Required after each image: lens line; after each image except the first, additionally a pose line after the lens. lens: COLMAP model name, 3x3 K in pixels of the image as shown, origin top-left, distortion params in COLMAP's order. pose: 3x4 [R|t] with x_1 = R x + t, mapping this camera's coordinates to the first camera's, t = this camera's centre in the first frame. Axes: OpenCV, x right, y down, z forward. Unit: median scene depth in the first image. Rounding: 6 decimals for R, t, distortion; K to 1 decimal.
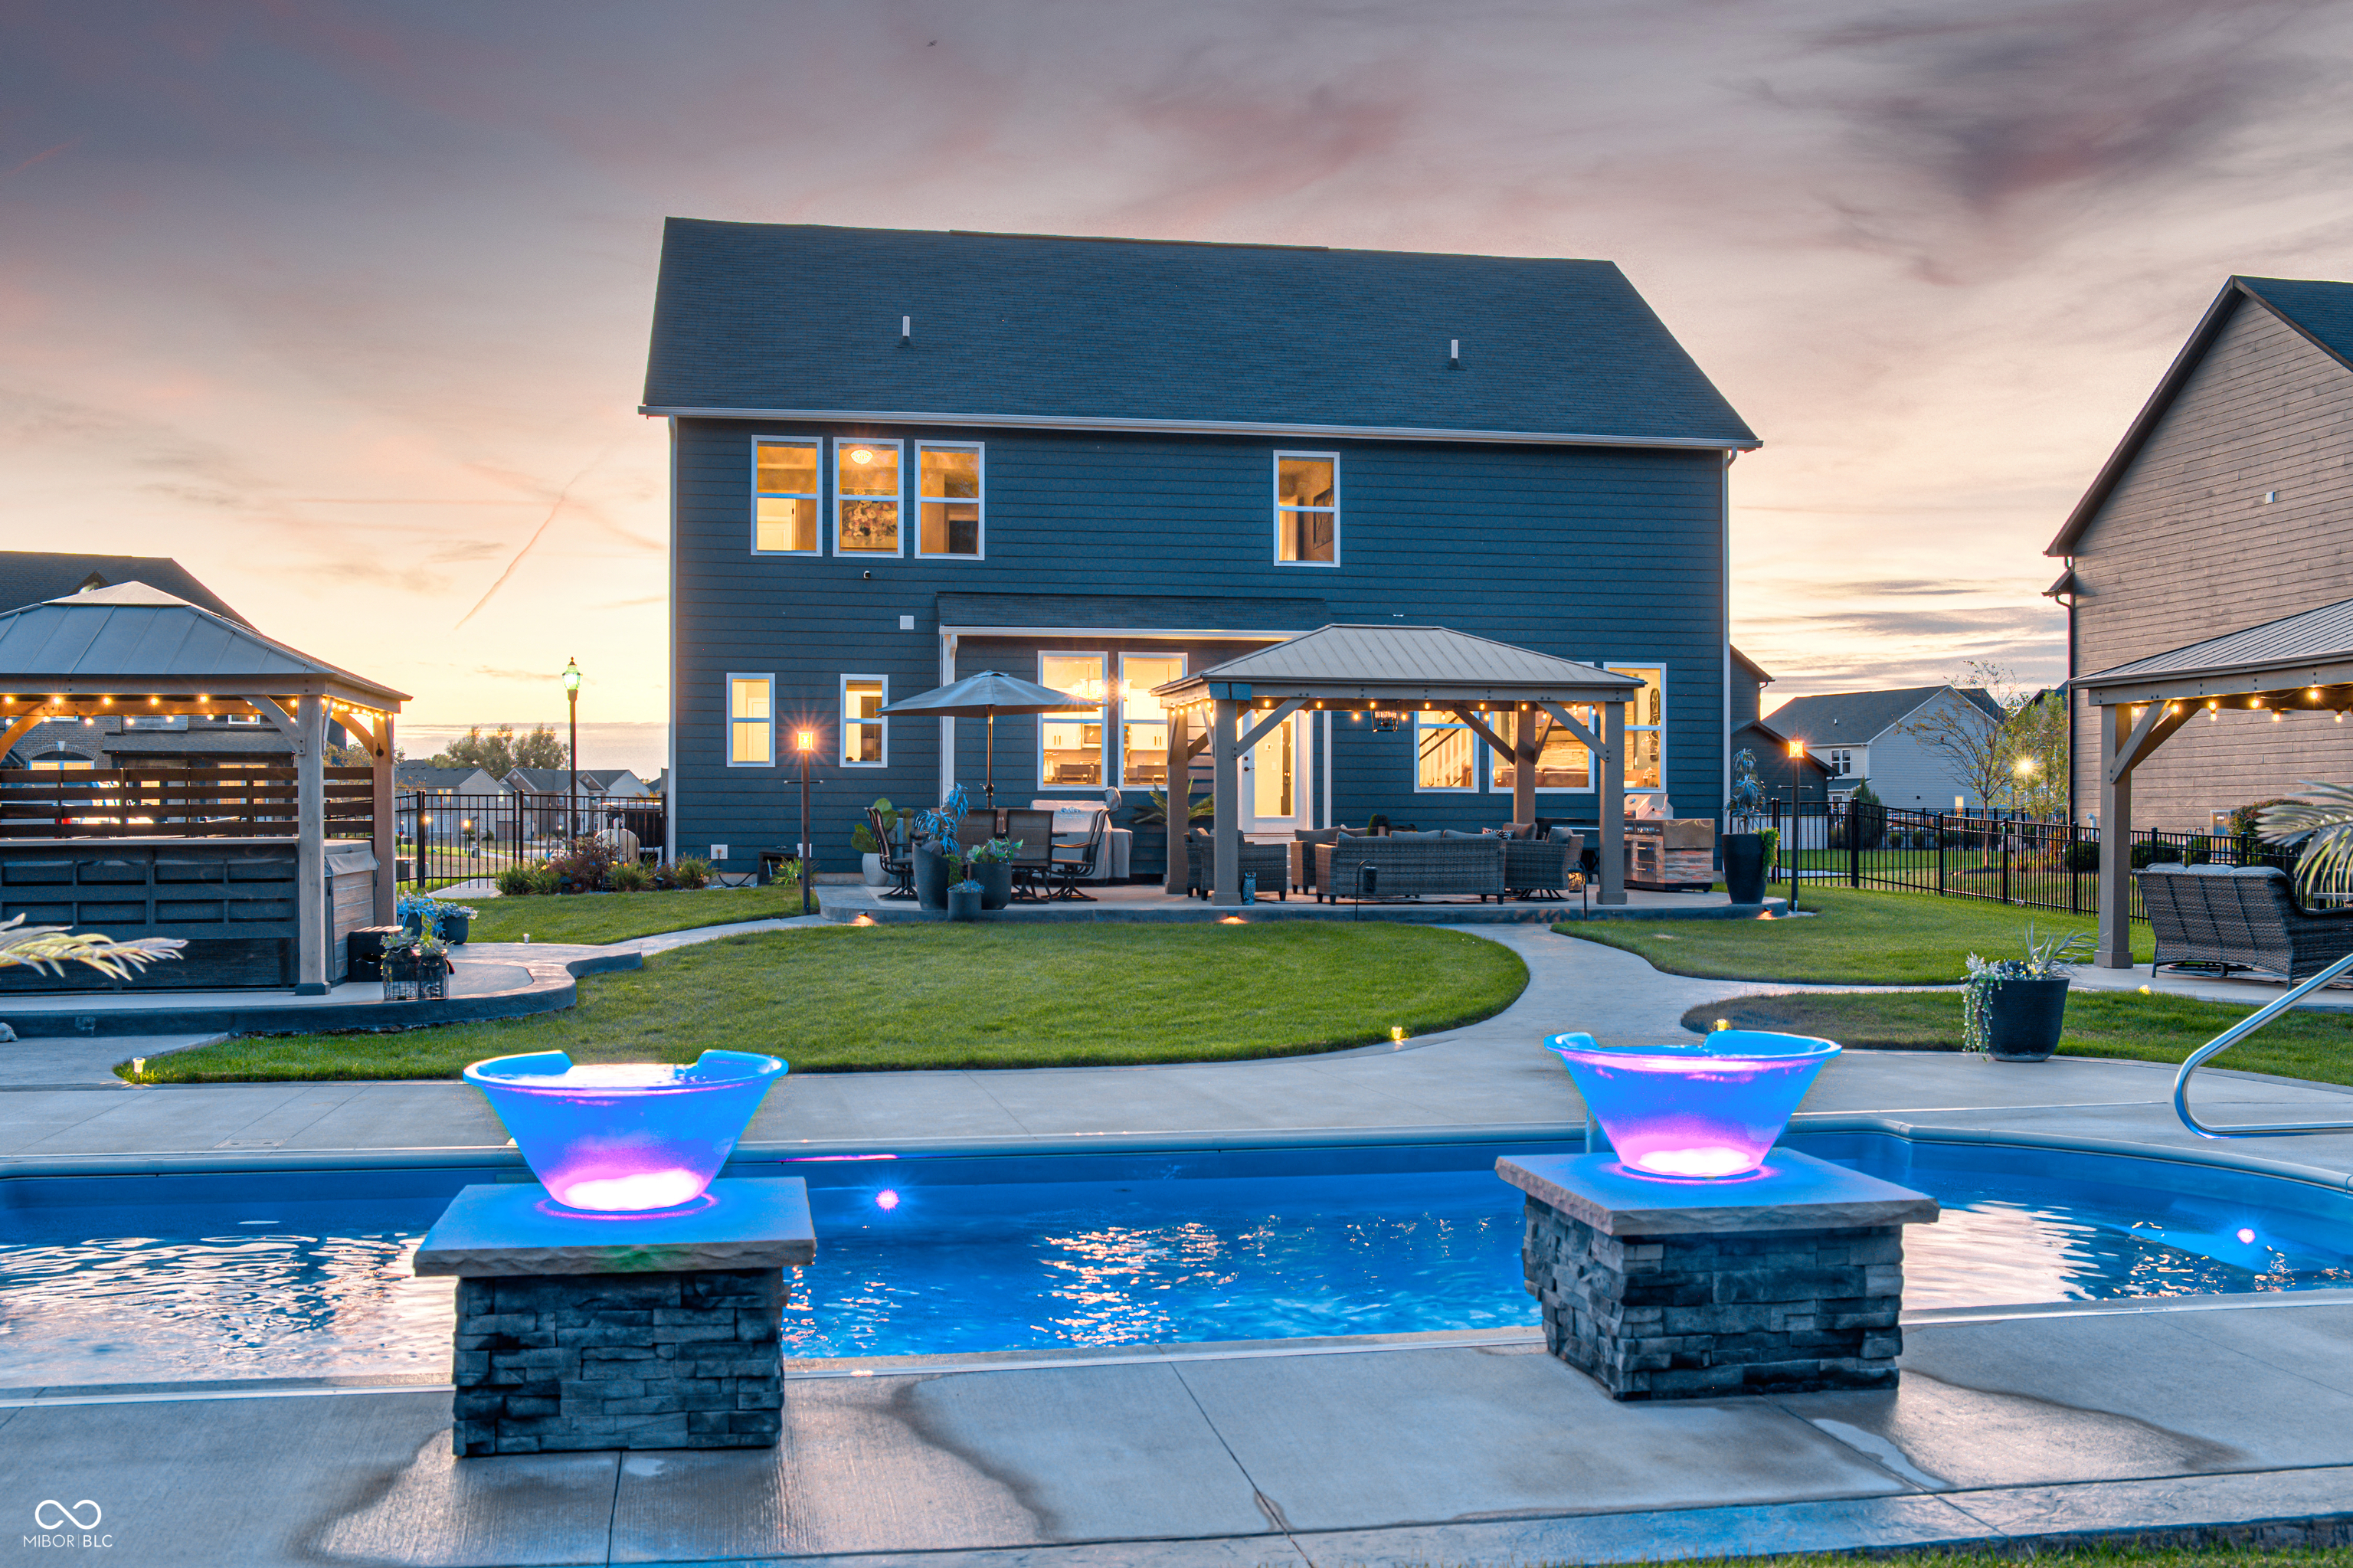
lens RADIAL K [[2446.4, 0, 1179.6], [0, 2446.4, 845.9], [0, 0, 1]] dist [-0.060286, -0.001103]
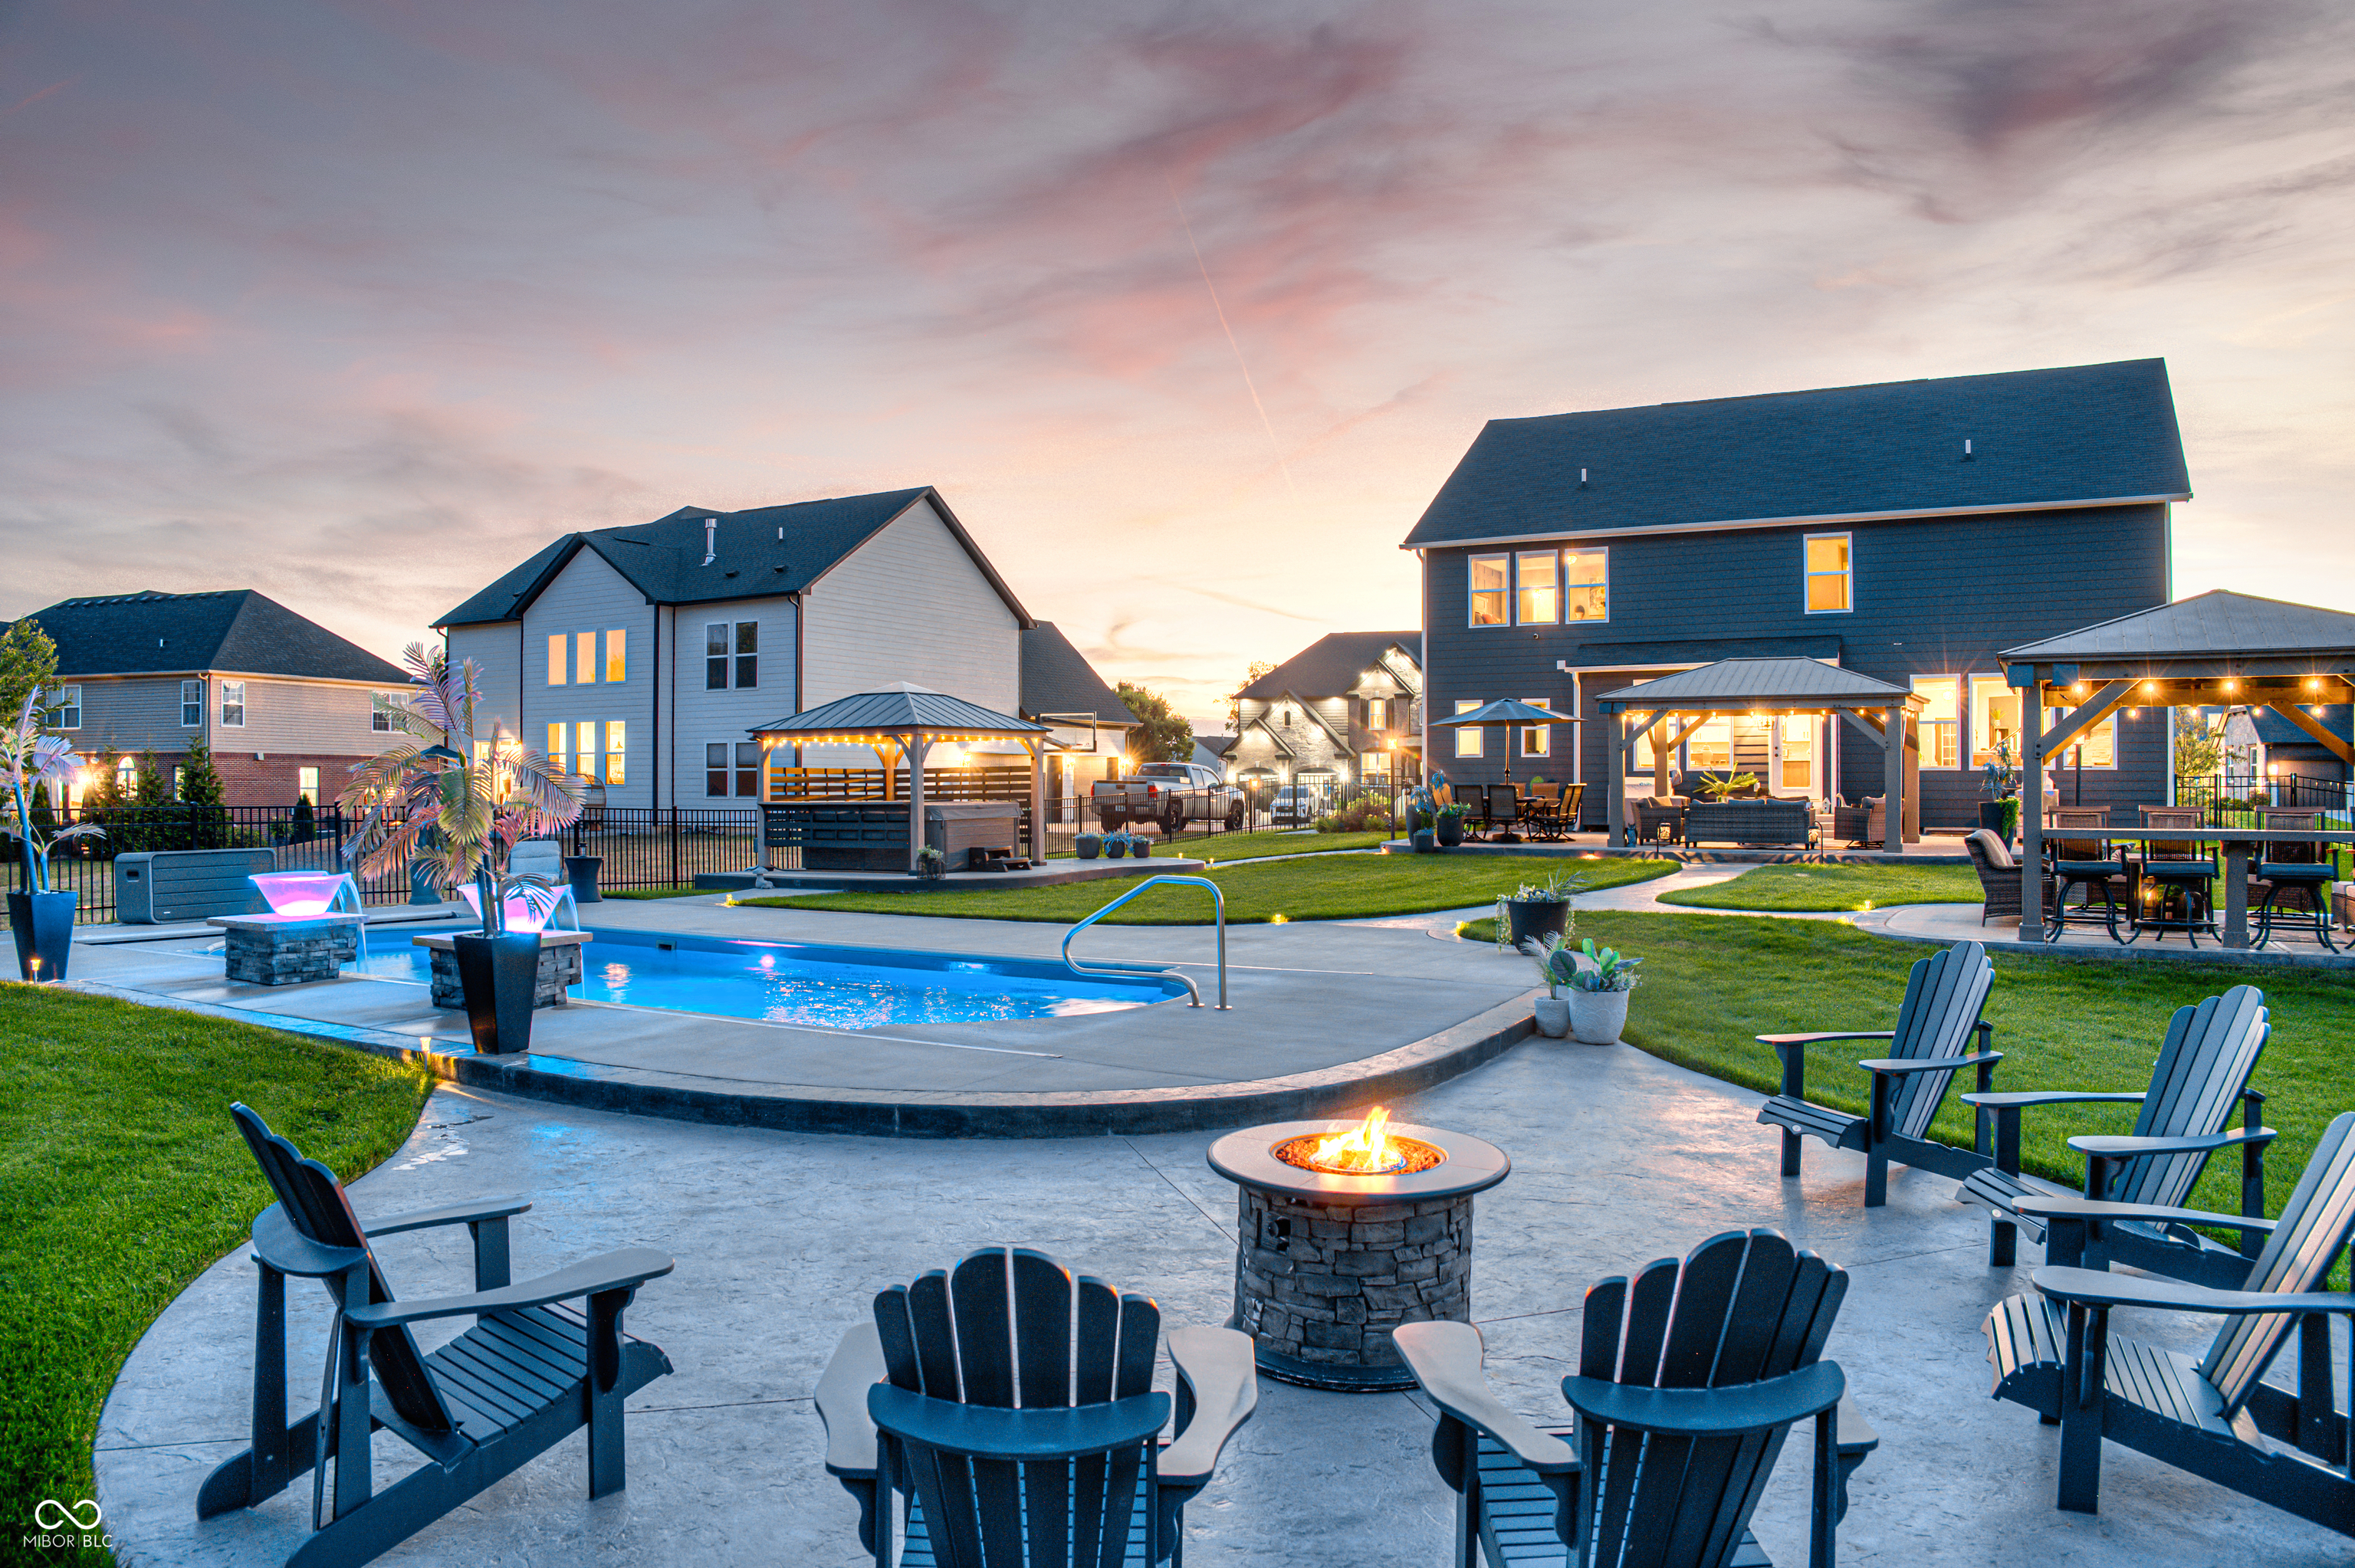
lens RADIAL K [[1696.8, 0, 1177.5], [0, 1696.8, 744.9], [0, 0, 1]] dist [-0.163627, 0.086556]
pose [[0.774169, -0.015765, -0.632782, 0.369994], [-0.006396, 0.999444, -0.032725, -0.002928], [0.632946, 0.029381, 0.773638, 0.010605]]
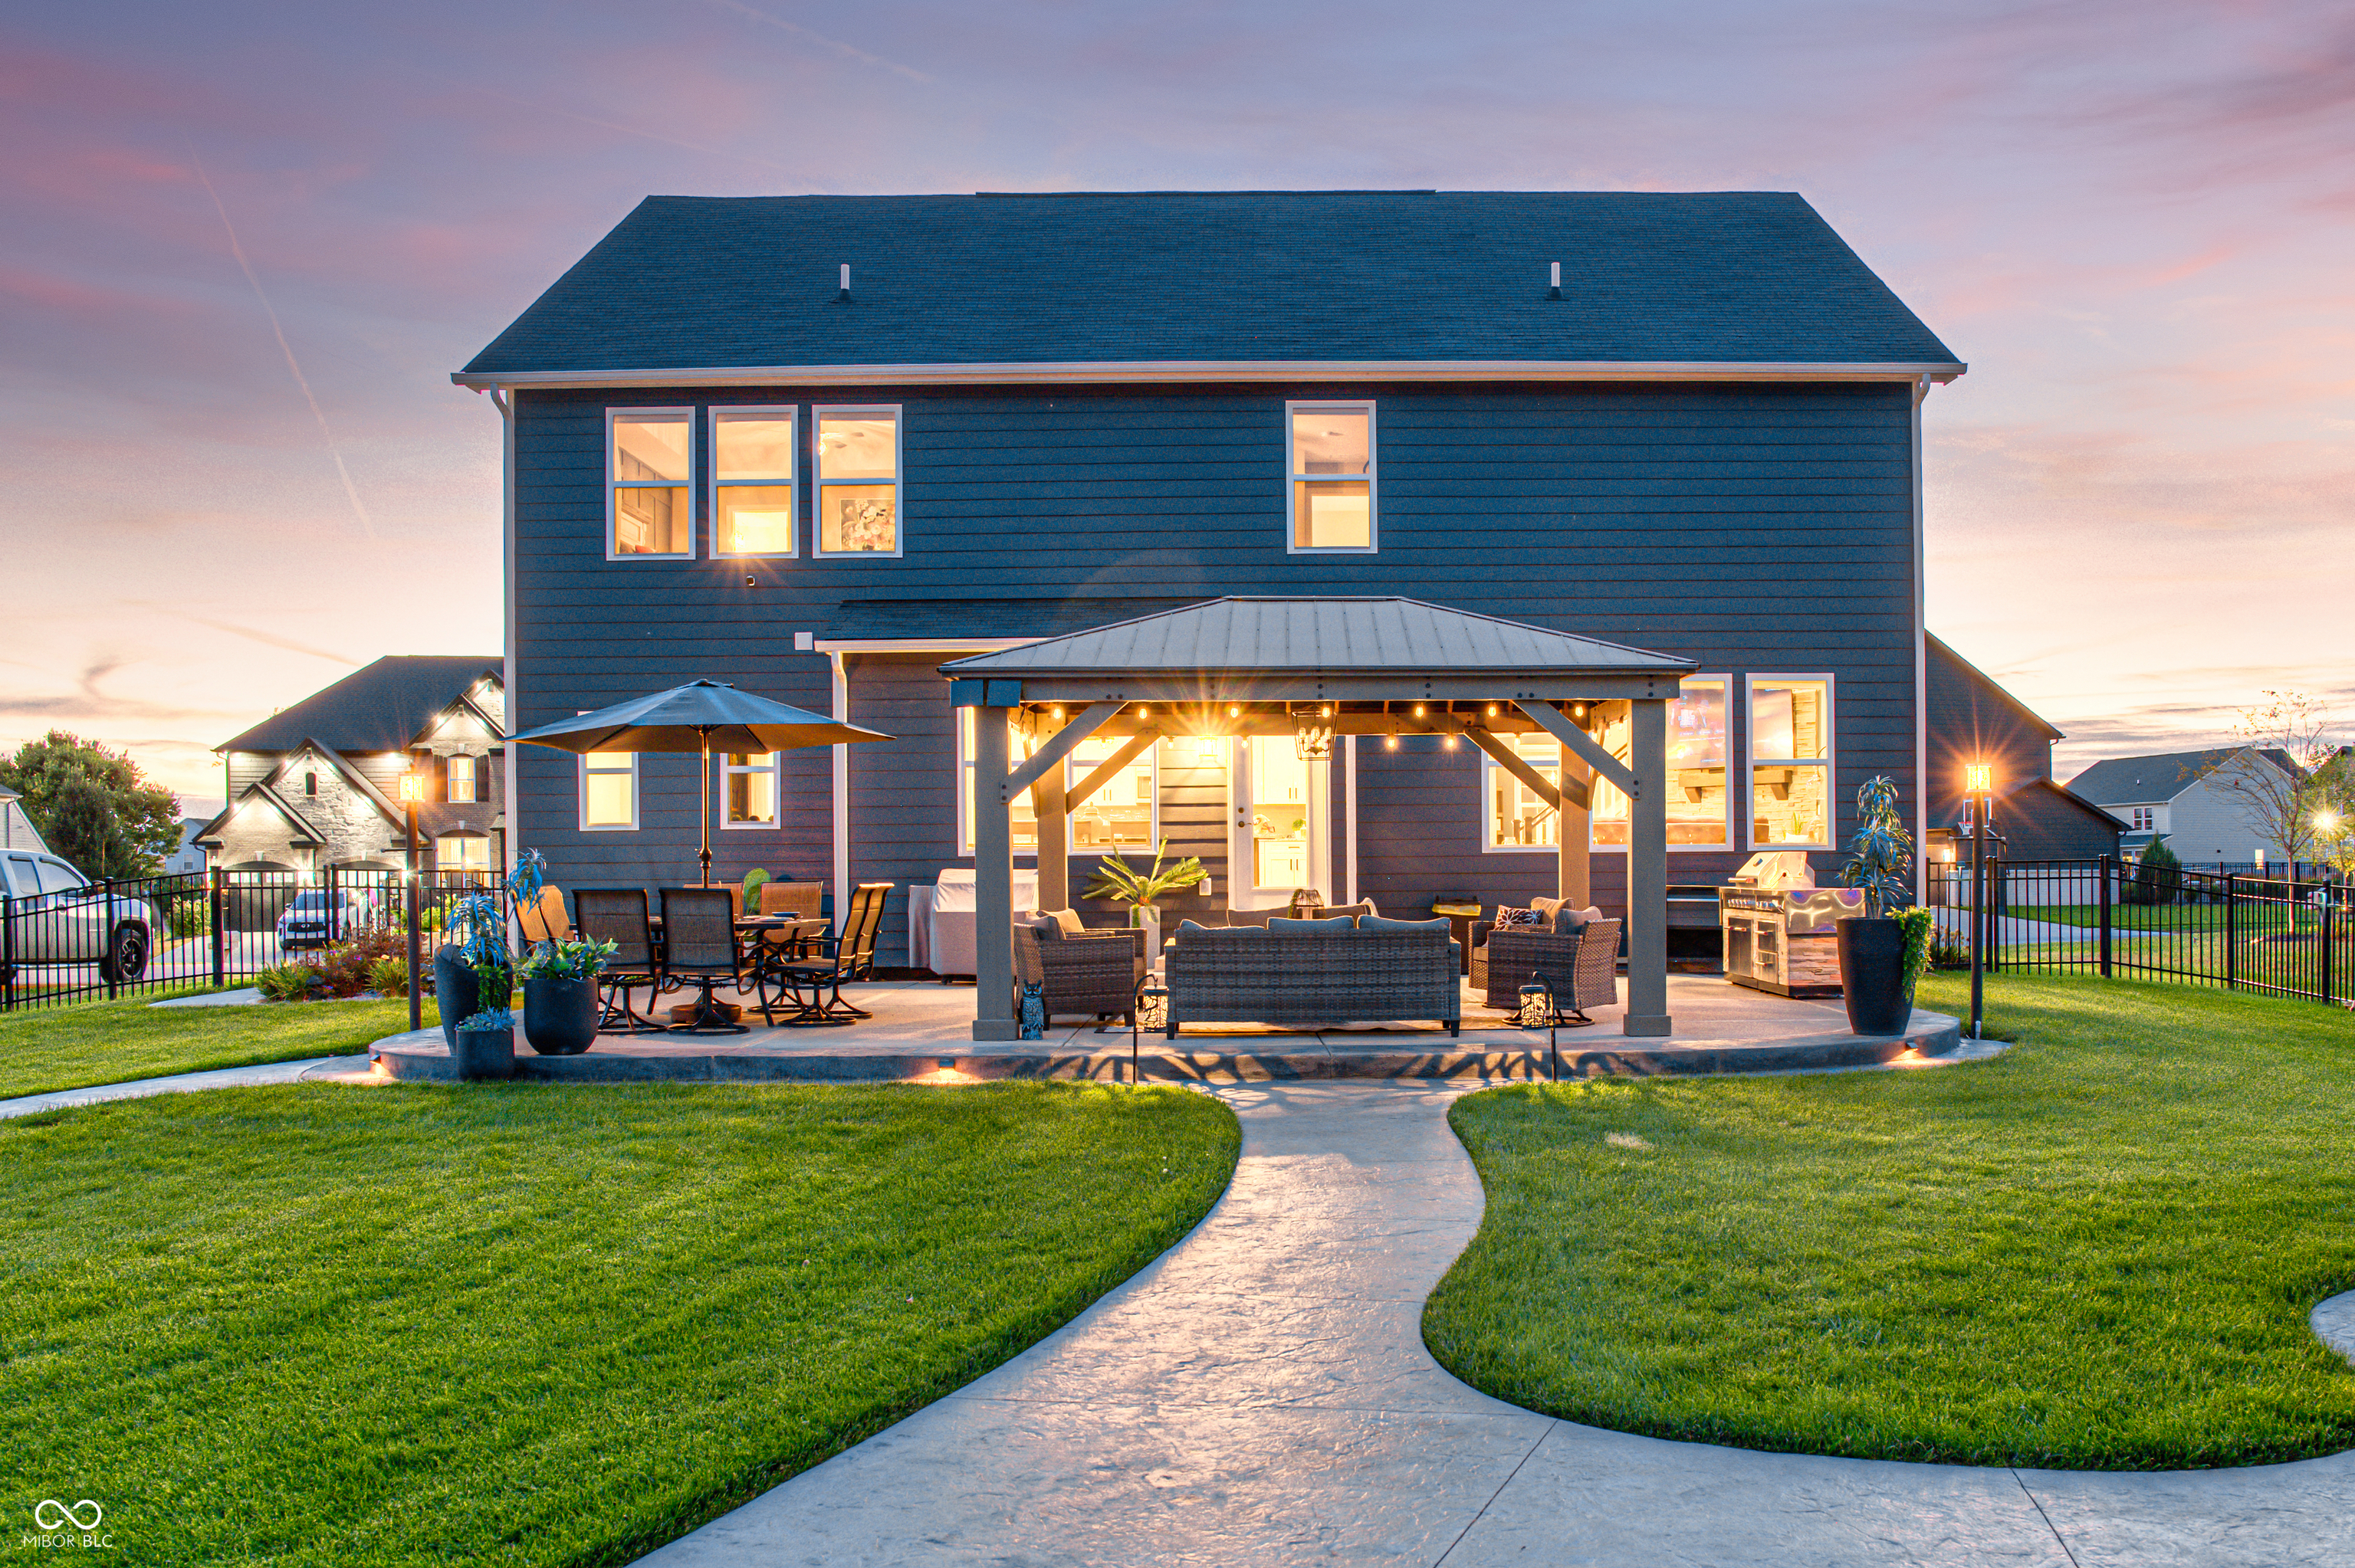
lens RADIAL K [[1905.3, 0, 1296.0], [0, 1905.3, 922.2], [0, 0, 1]] dist [-0.062489, 0.003129]
pose [[0.986465, -0.006136, -0.163858, 0.136256], [0.008296, 0.999887, 0.012498, -0.008542], [0.163763, -0.013689, 0.986405, 0.422170]]
